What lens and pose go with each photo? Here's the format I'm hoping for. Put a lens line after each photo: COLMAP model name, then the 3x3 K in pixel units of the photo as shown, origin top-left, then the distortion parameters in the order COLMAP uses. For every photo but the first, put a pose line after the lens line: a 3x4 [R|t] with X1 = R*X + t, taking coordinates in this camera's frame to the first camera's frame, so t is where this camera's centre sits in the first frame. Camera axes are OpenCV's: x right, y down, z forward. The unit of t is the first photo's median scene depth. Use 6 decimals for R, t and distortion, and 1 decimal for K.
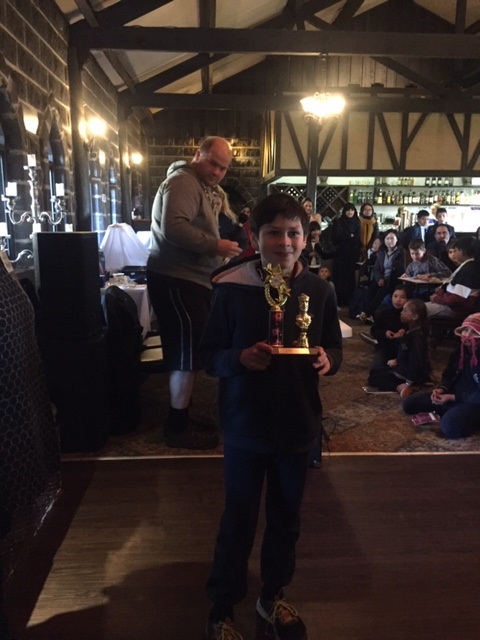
lens RADIAL K [[540.3, 0, 244.4], [0, 540.3, 325.3], [0, 0, 1]] dist [0.004884, -0.043811]
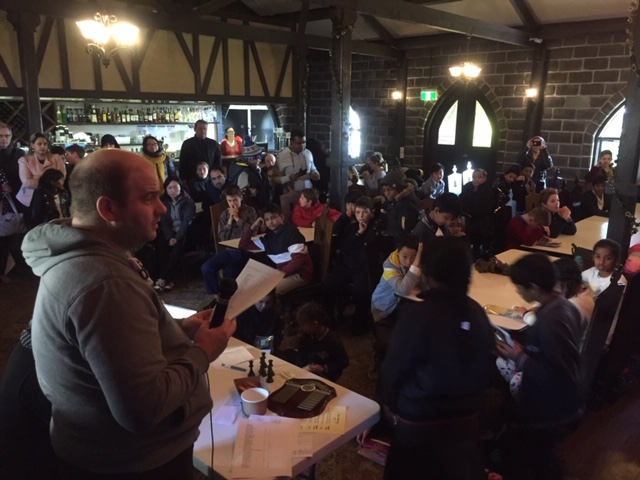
lens RADIAL K [[540.3, 0, 320.6], [0, 540.3, 237.6], [0, 0, 1]] dist [0.004884, -0.043811]
pose [[0.743916, -0.139294, 0.653595, -0.069917], [0.116685, 0.990086, 0.078197, -0.067846], [-0.658008, 0.018093, 0.752794, 0.115668]]
